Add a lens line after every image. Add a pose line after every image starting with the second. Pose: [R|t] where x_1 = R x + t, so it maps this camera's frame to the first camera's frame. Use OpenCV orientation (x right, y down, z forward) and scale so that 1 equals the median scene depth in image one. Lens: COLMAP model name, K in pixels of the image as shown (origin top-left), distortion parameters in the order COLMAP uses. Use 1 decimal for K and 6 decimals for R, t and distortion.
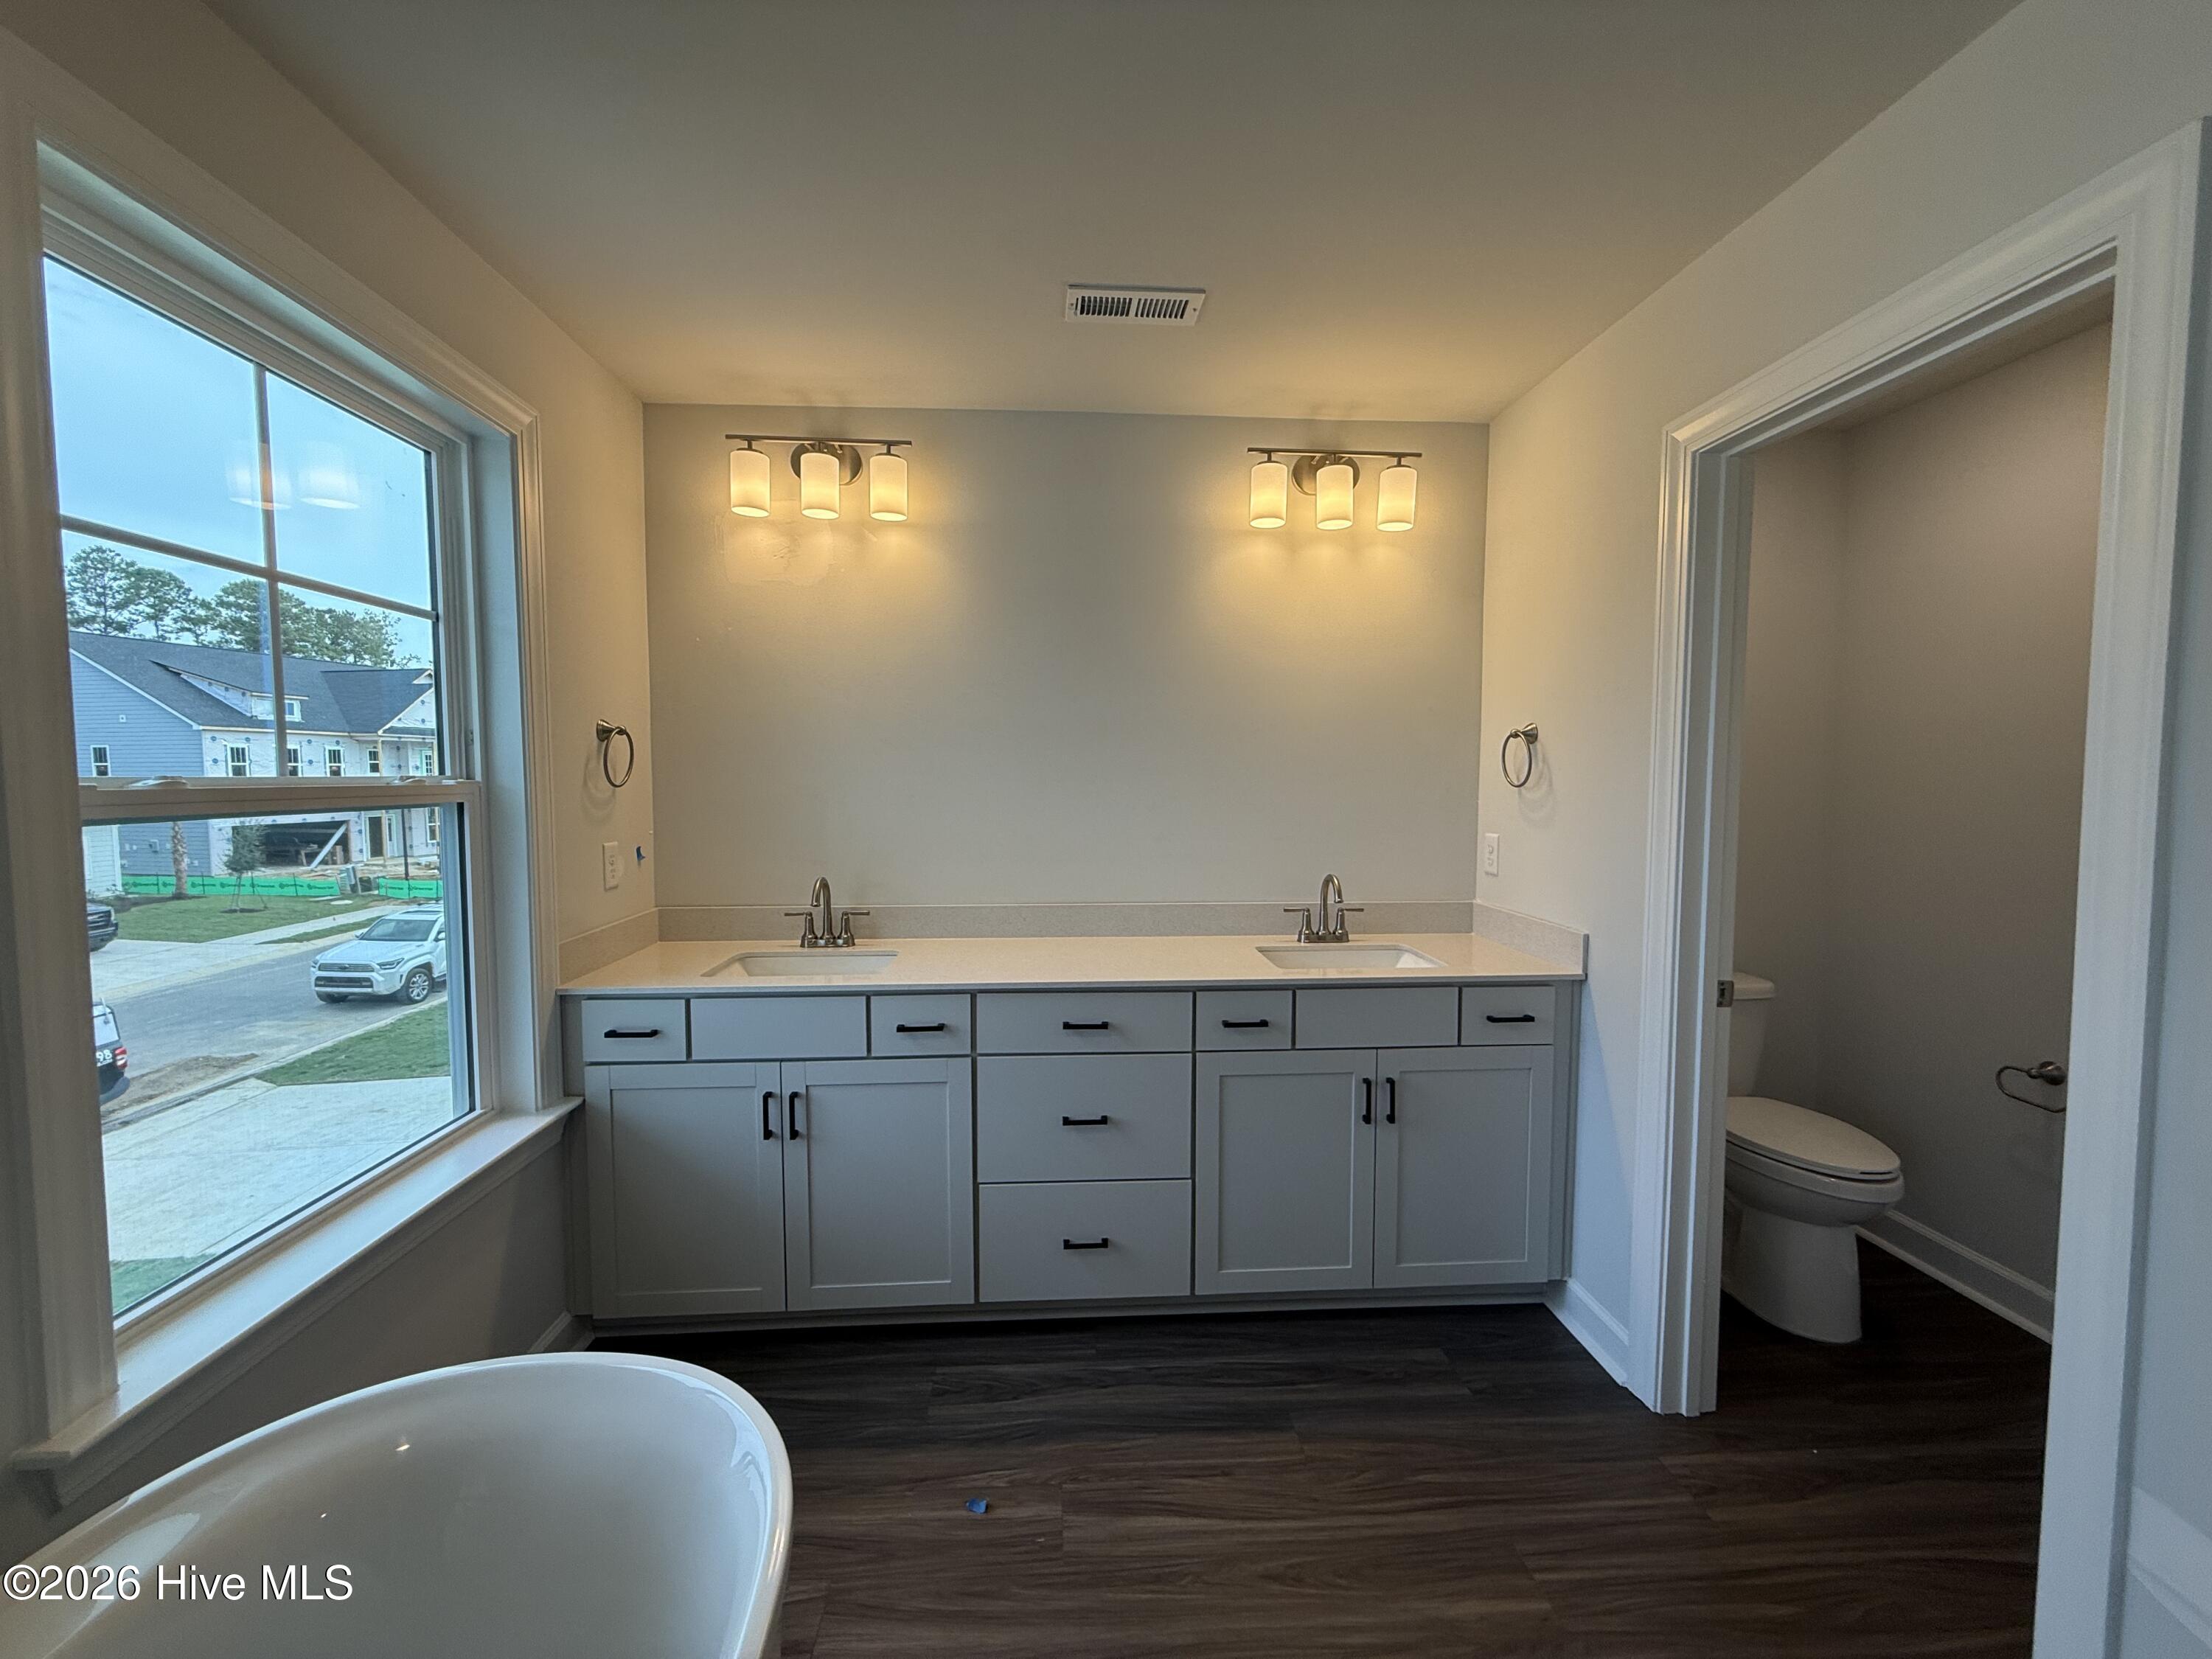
lens RADIAL K [[883.4, 0, 1103.6], [0, 883.4, 830.4], [0, 0, 1]] dist [-0.000704, 0.000437]
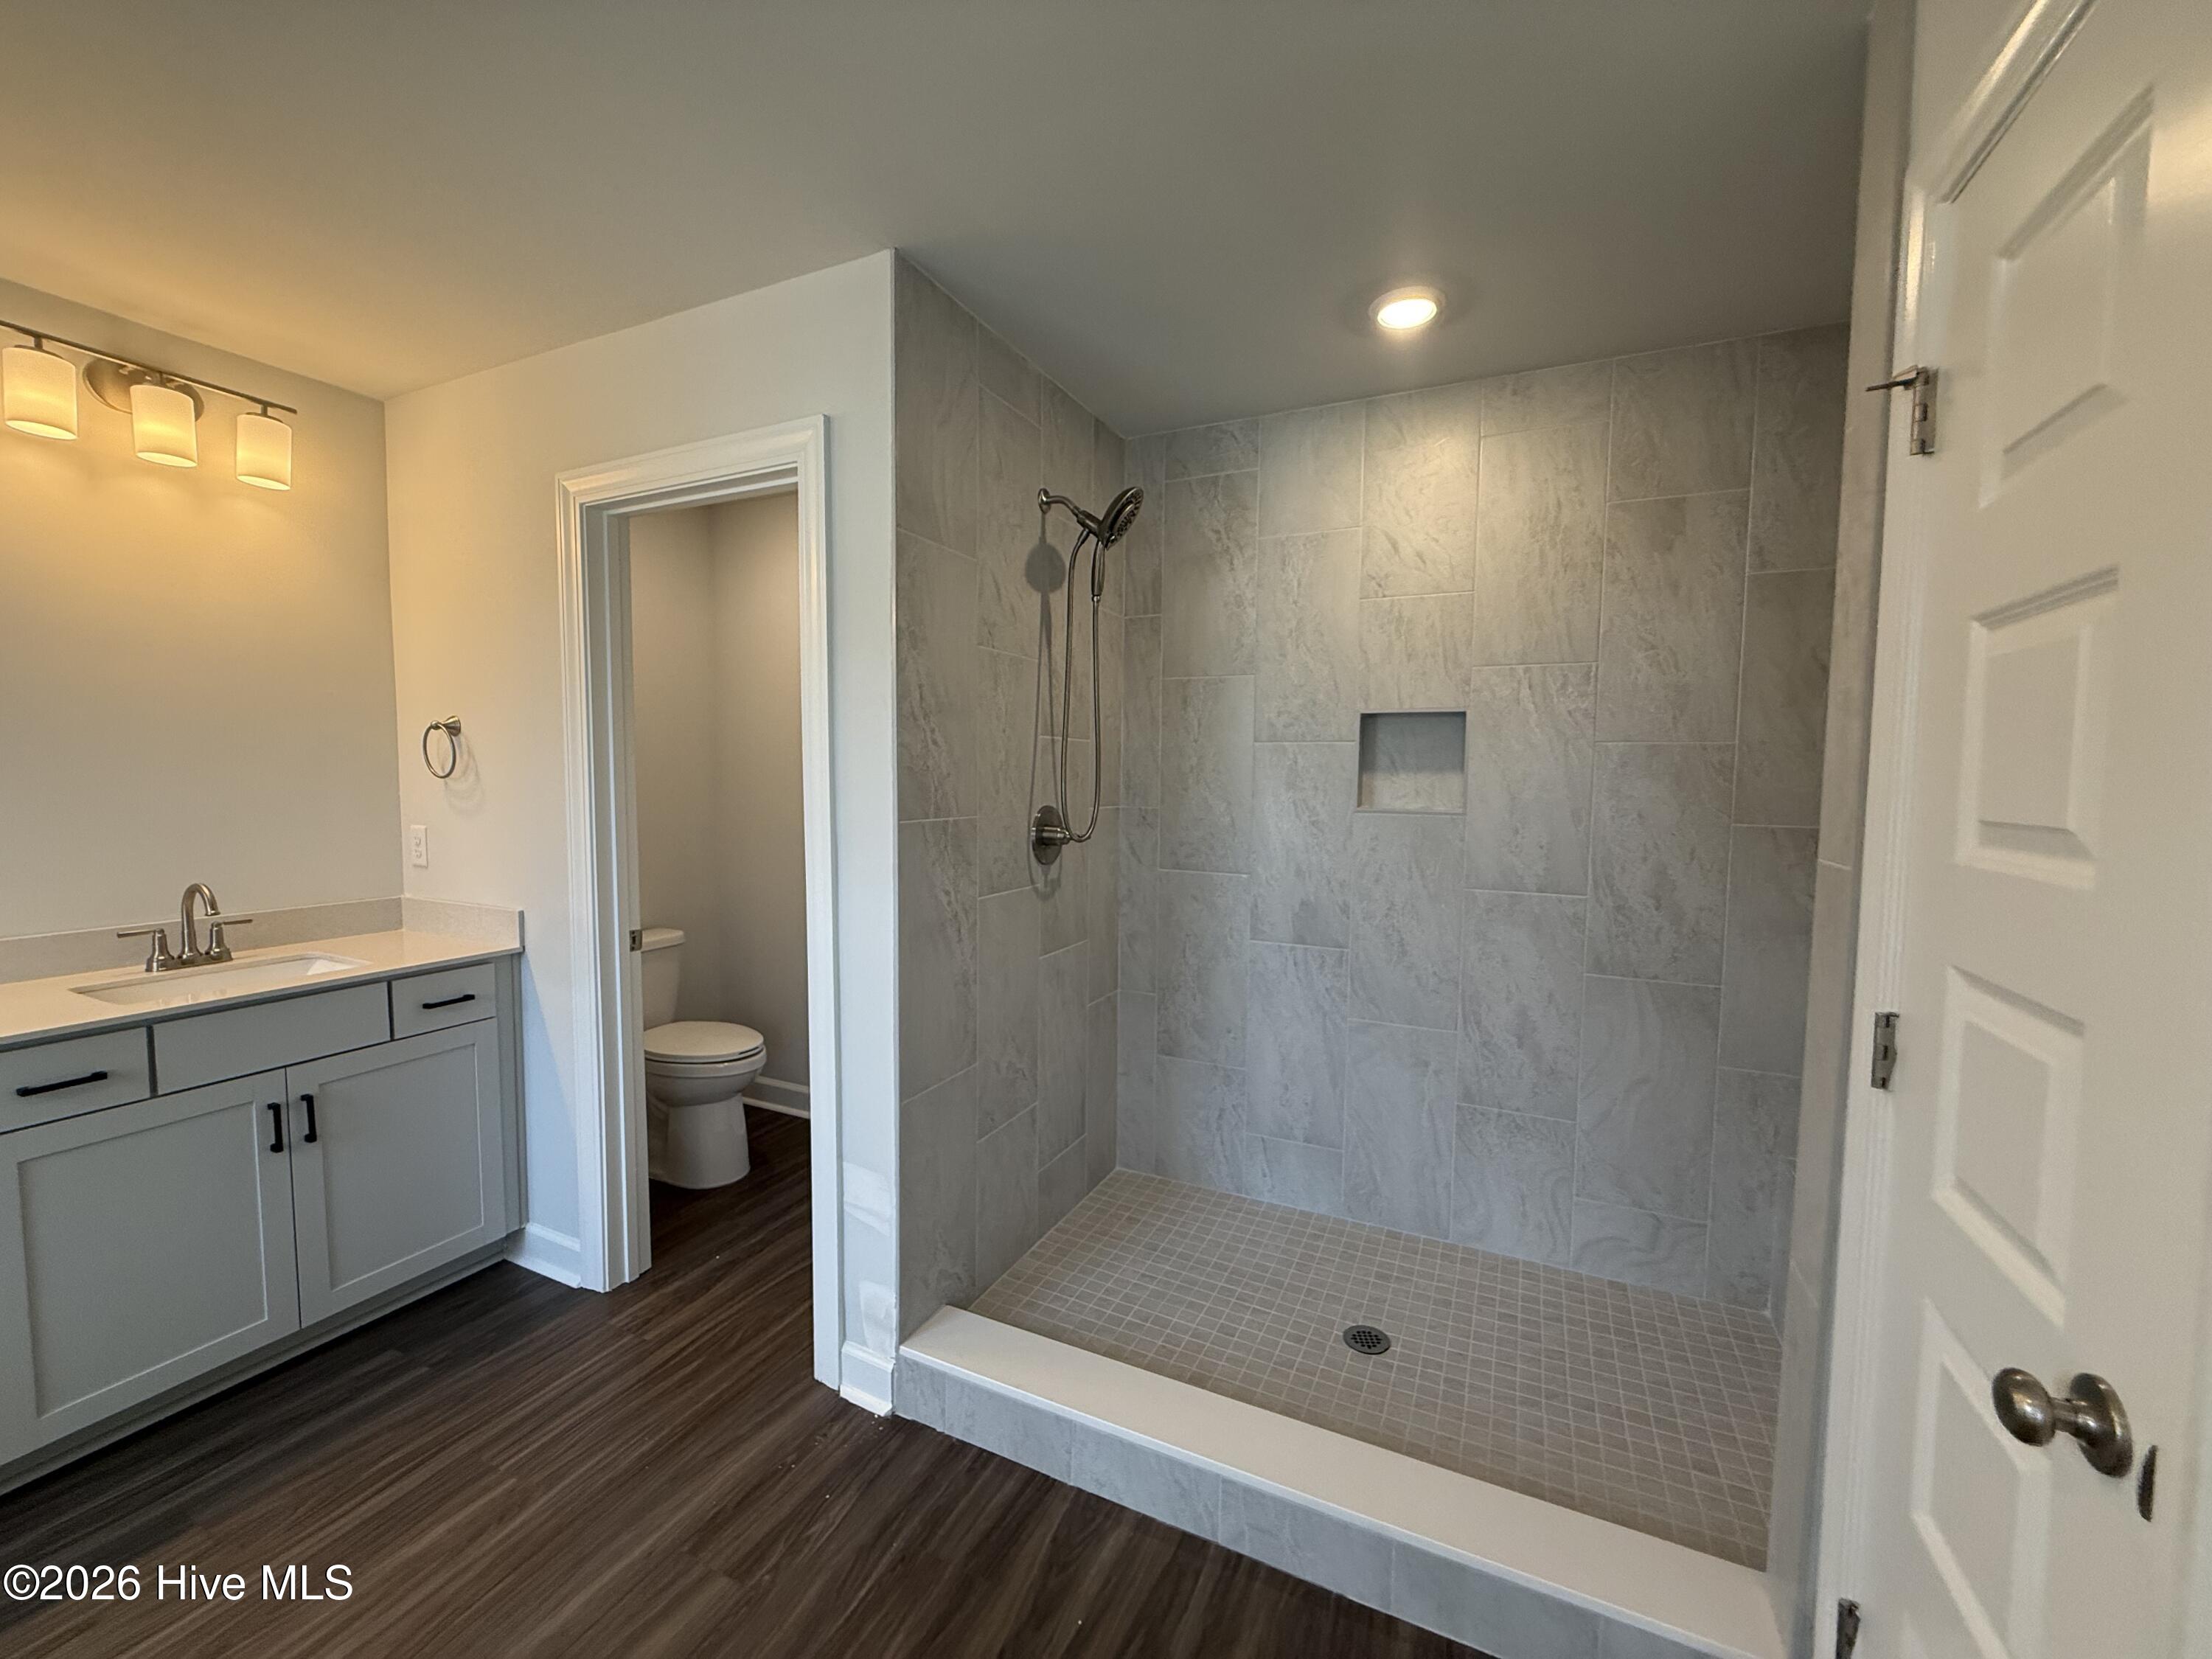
lens RADIAL K [[883.4, 0, 1100.7], [0, 883.4, 829.4], [0, 0, 1]] dist [-0.000704, 0.000437]
pose [[0.485983, -0.054393, 0.872274, -0.052969], [0.045236, 0.998289, 0.037049, 0.006613], [-0.872797, 0.021453, 0.487612, -0.154431]]
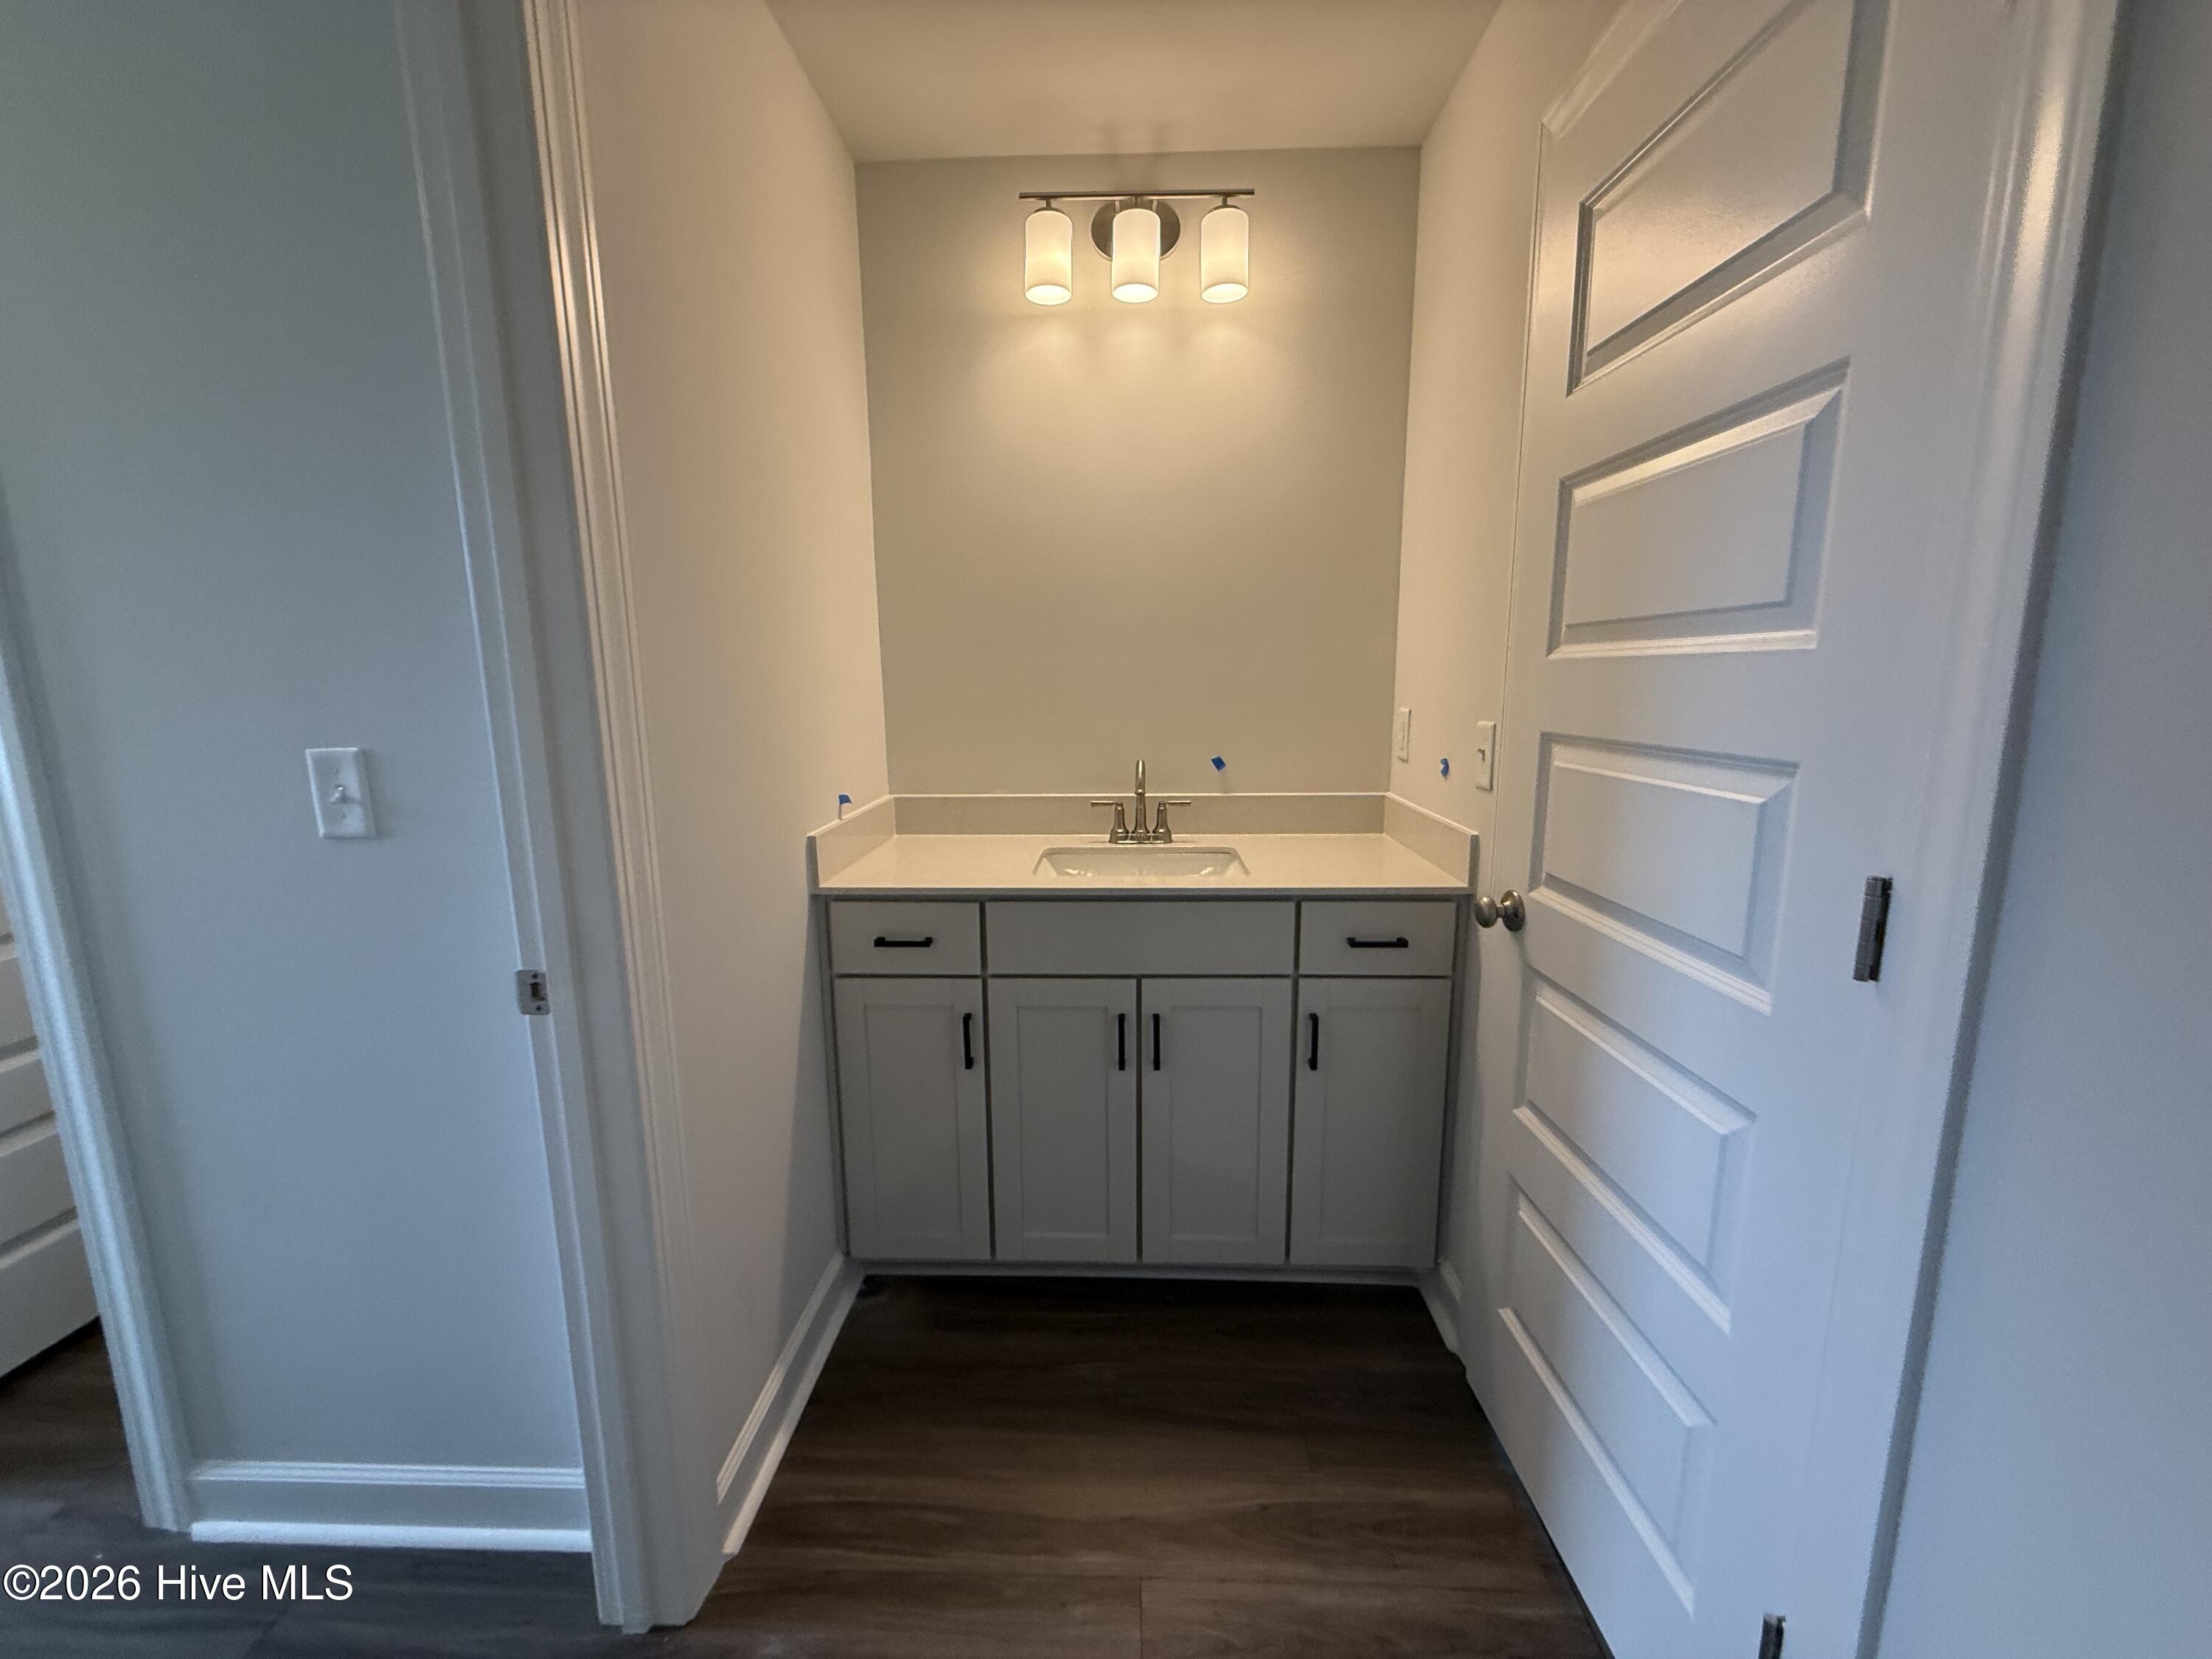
lens RADIAL K [[1098.2, 0, 1105.5], [0, 1098.2, 808.7], [0, 0, 1]] dist [0.004298, 0.000131]
pose [[0.994770, 0.003070, -0.102095, 0.332219], [0.006867, 0.995276, 0.096841, -0.000243], [0.101910, -0.097036, 0.990050, 0.025099]]
